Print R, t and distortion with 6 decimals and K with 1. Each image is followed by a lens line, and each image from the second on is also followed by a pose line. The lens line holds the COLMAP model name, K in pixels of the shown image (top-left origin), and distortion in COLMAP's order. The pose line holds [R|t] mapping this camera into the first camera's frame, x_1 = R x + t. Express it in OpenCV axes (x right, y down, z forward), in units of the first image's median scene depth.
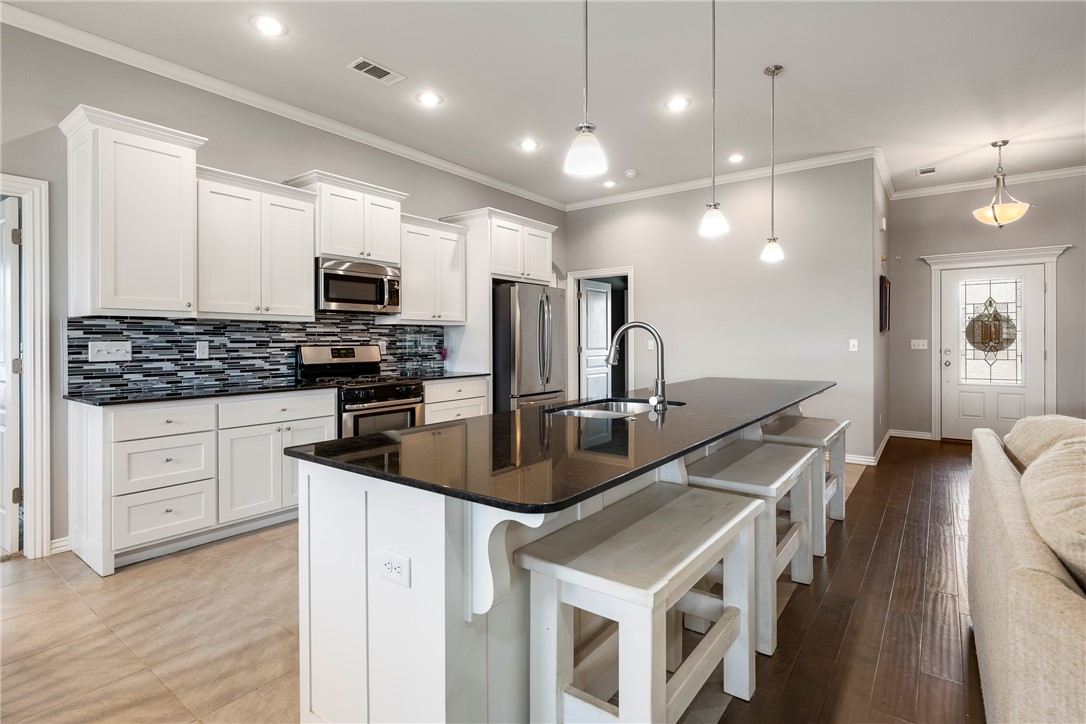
lens RADIAL K [[534.0, 0, 556.9], [0, 534.0, 342.5], [0, 0, 1]] dist [0.002051, -0.000820]
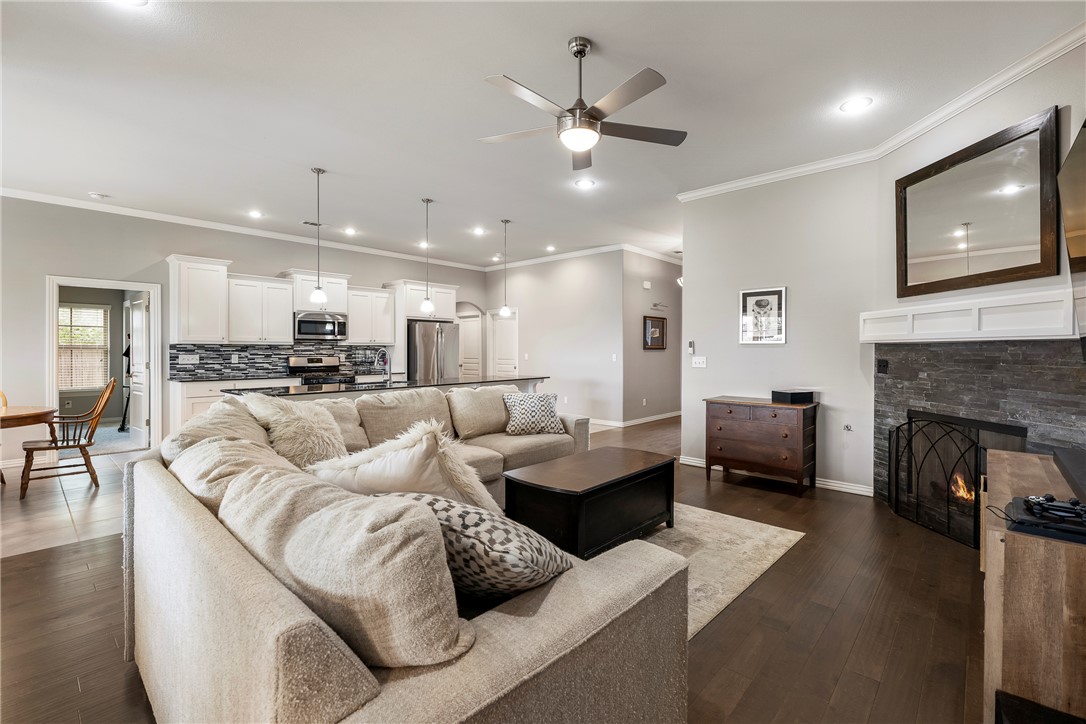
lens RADIAL K [[464.0, 0, 583.7], [0, 464.0, 354.0], [0, 0, 1]] dist [0.004980, 0.000715]
pose [[0.997785, 0.003048, -0.066444, 0.735321], [-0.002925, 0.999994, 0.001943, -0.011144], [0.066450, -0.001745, 0.997788, -0.648286]]
